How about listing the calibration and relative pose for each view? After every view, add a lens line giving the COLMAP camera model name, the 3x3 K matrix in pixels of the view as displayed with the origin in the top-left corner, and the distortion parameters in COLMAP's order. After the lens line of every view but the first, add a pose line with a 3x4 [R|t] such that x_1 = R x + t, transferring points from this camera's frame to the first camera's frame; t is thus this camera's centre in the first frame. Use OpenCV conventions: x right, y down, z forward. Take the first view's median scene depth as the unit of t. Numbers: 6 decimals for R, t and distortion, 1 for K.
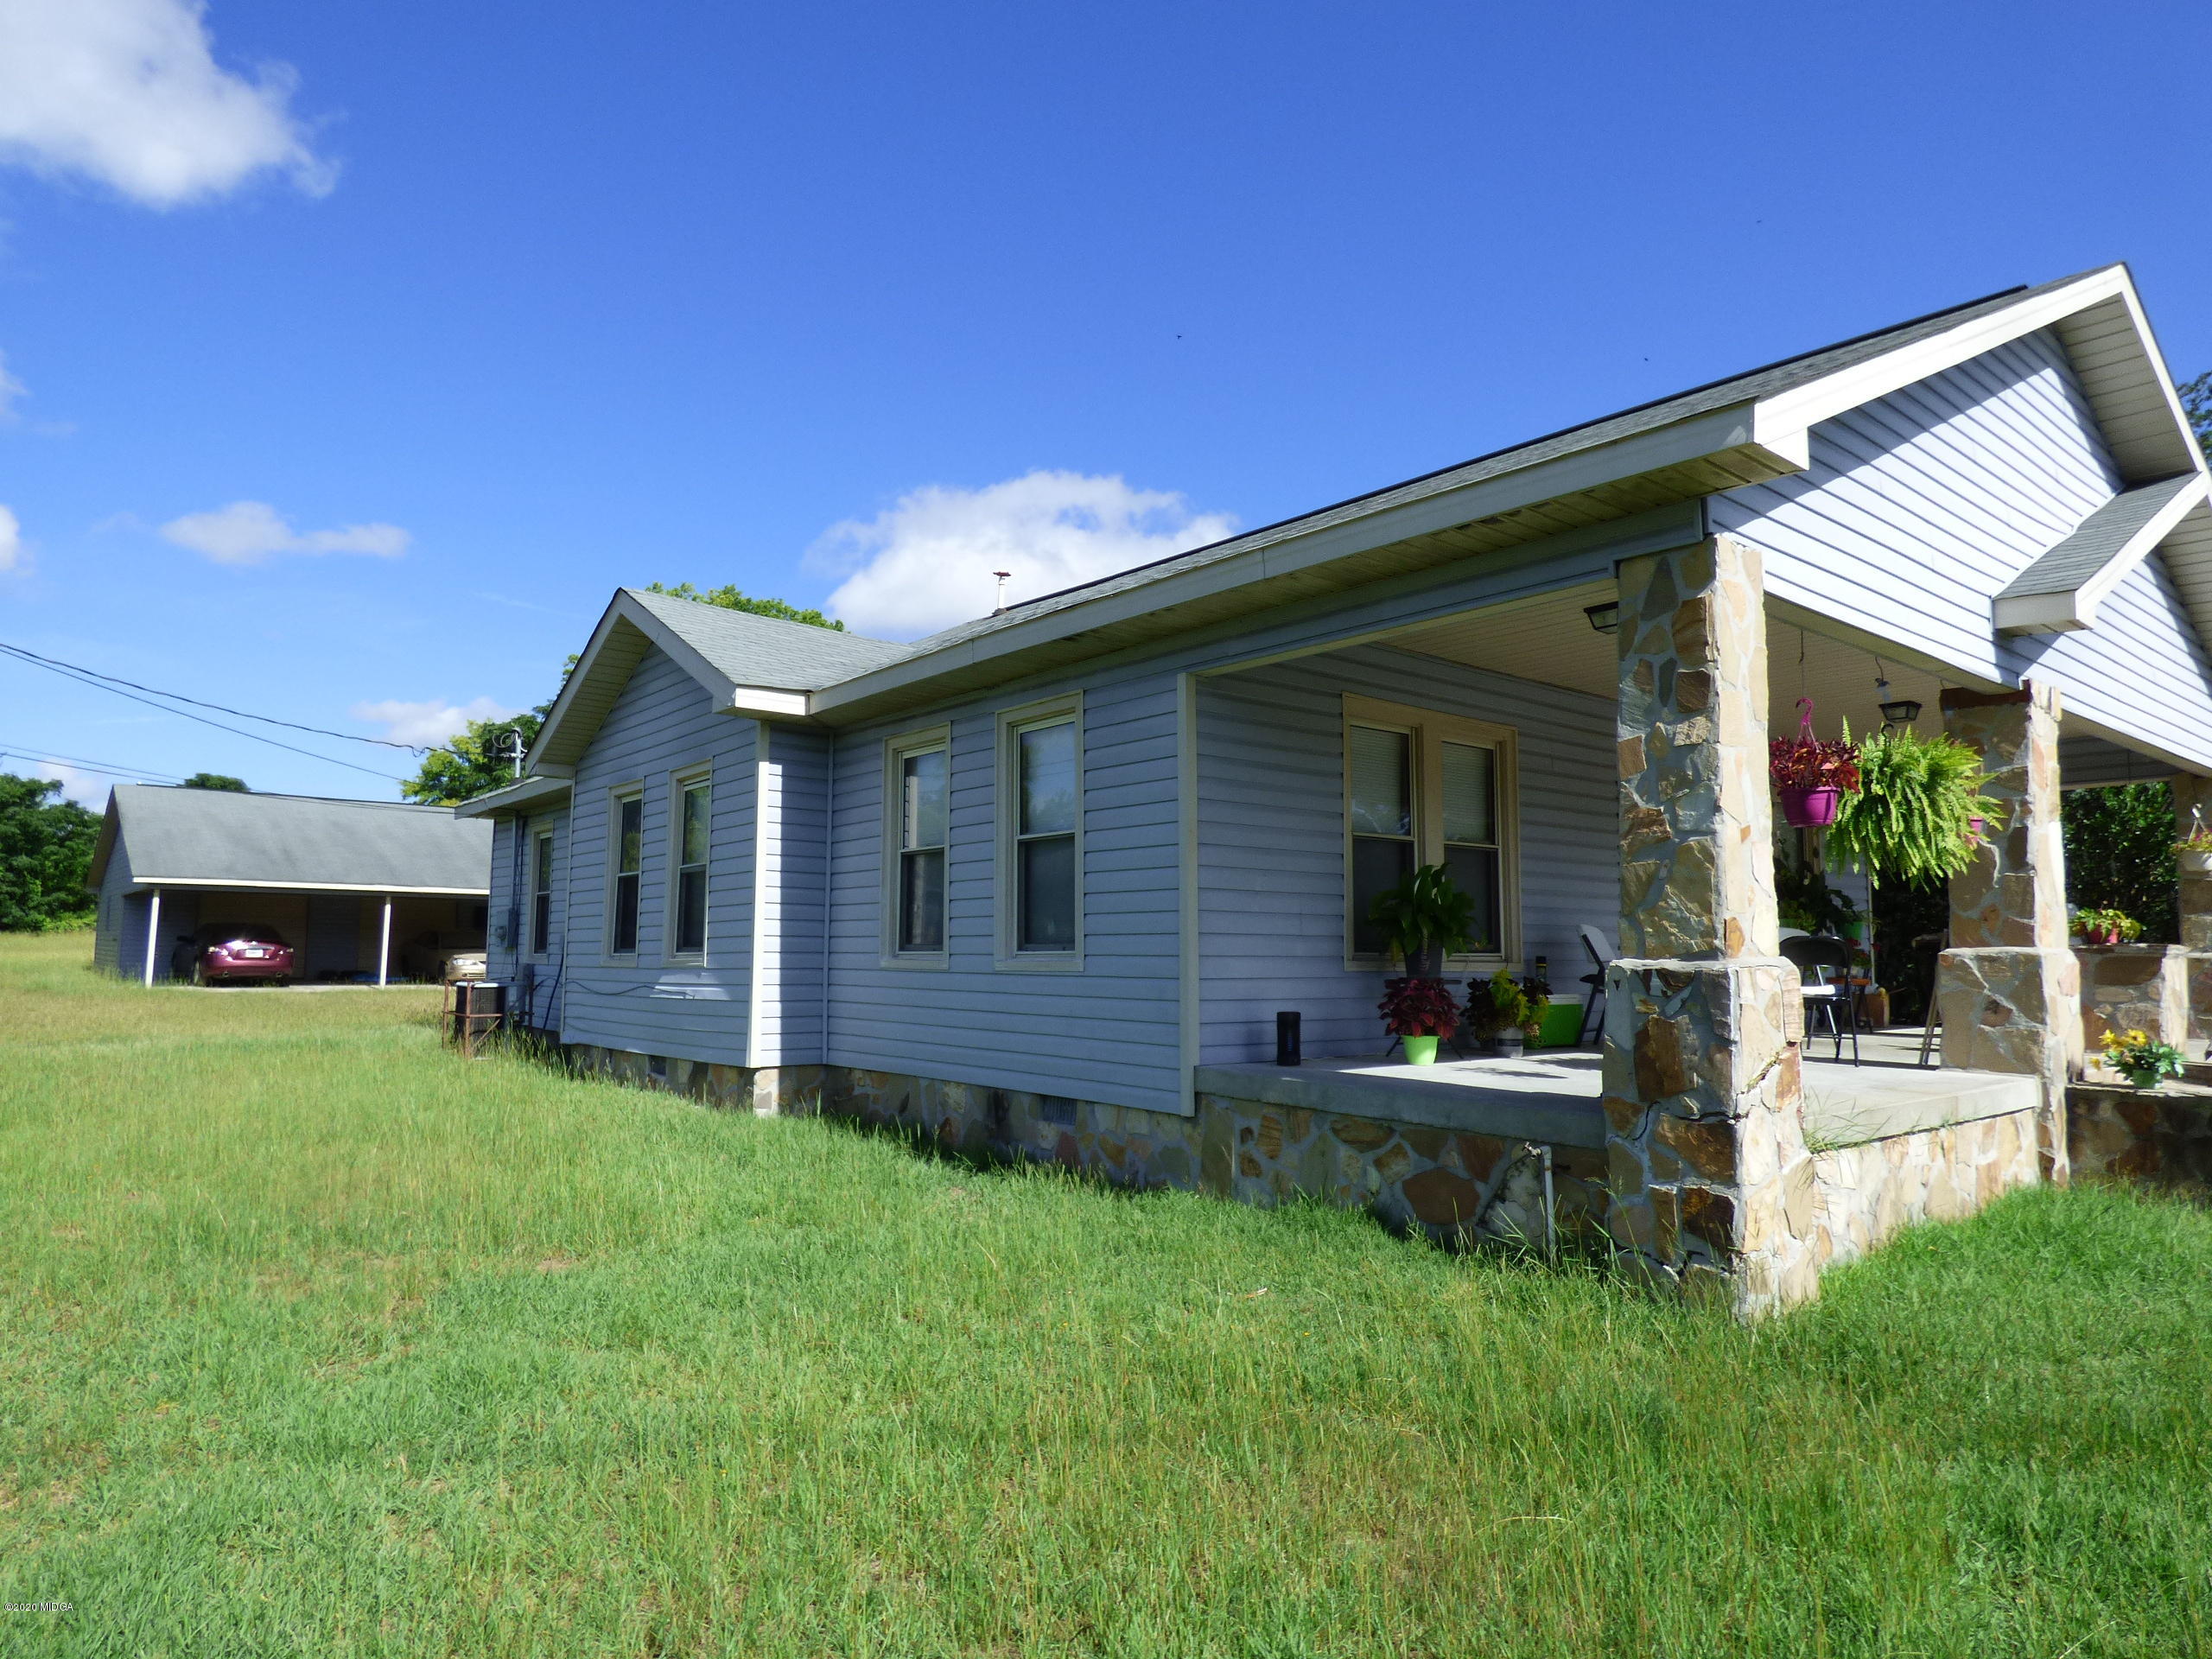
lens RADIAL K [[1319.0, 0, 1103.0], [0, 1319.0, 831.2], [0, 0, 1]] dist [-0.007943, -0.001012]
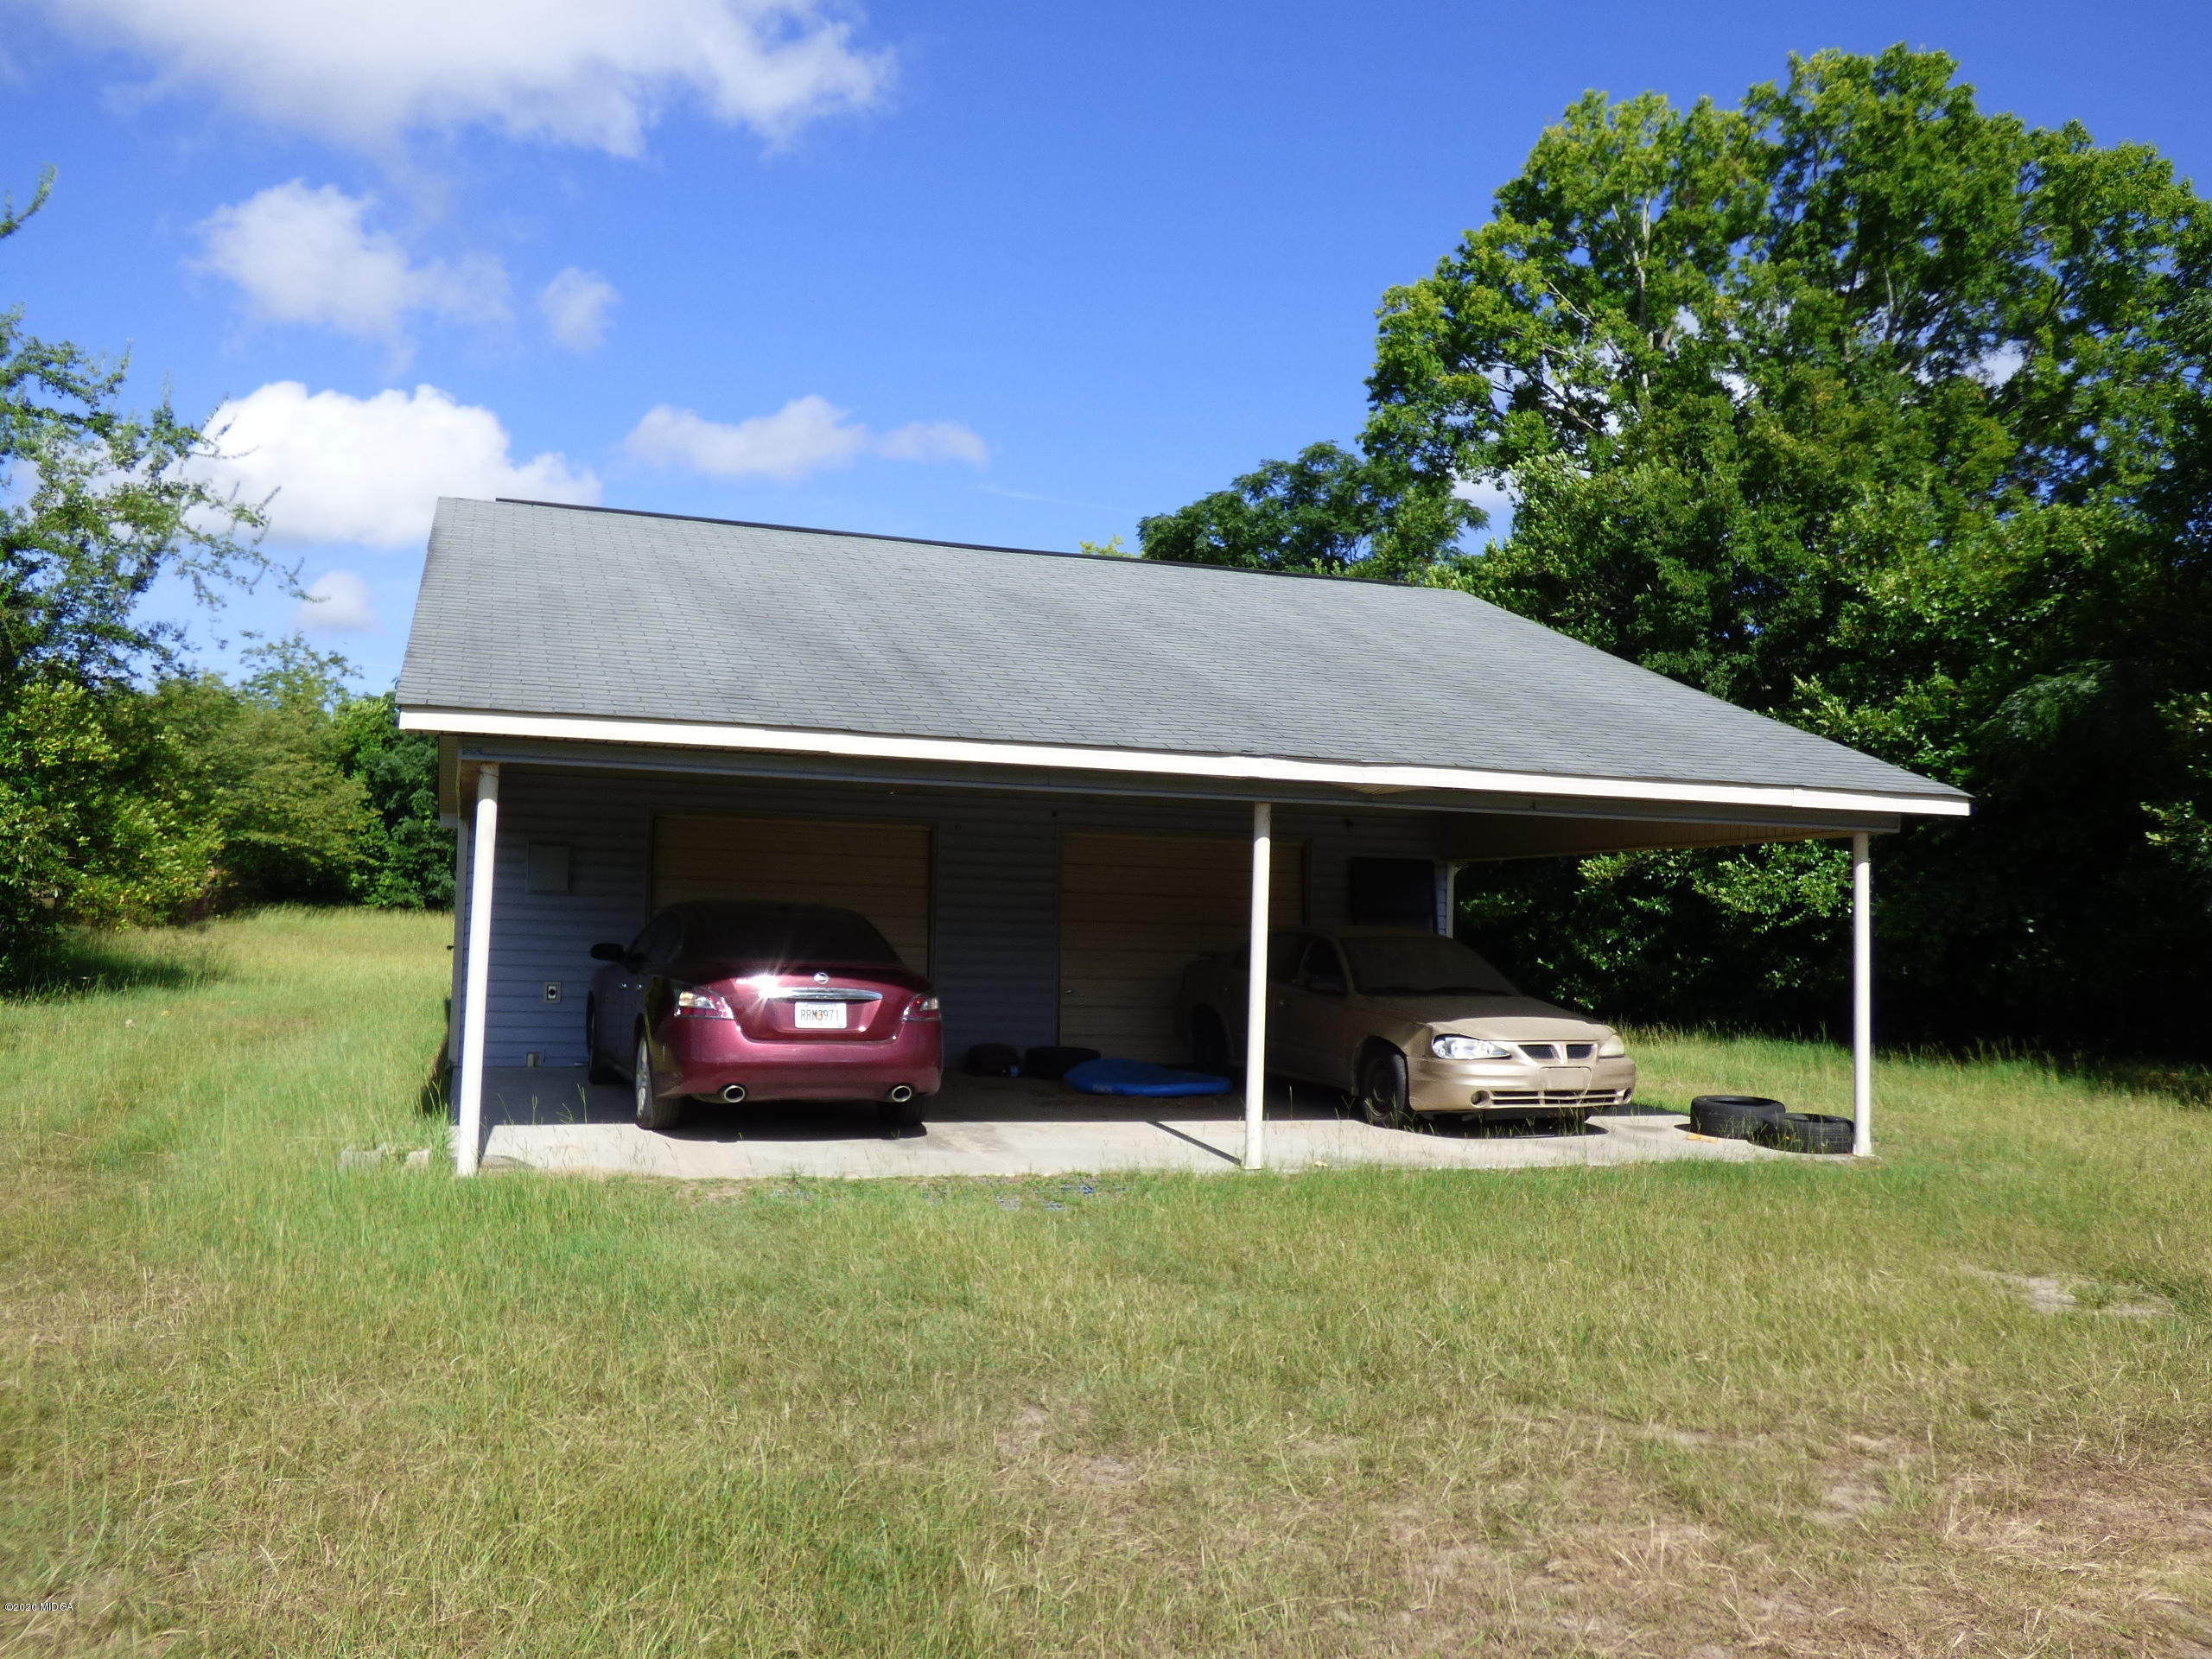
lens RADIAL K [[1873.6, 0, 1109.9], [0, 1873.6, 826.8], [0, 0, 1]] dist [-0.000298, 0.000040]
pose [[0.925748, -0.009507, -0.378022, -0.433084], [0.020911, 0.999441, 0.026074, 0.044012], [0.377563, -0.032042, 0.925429, 0.649995]]
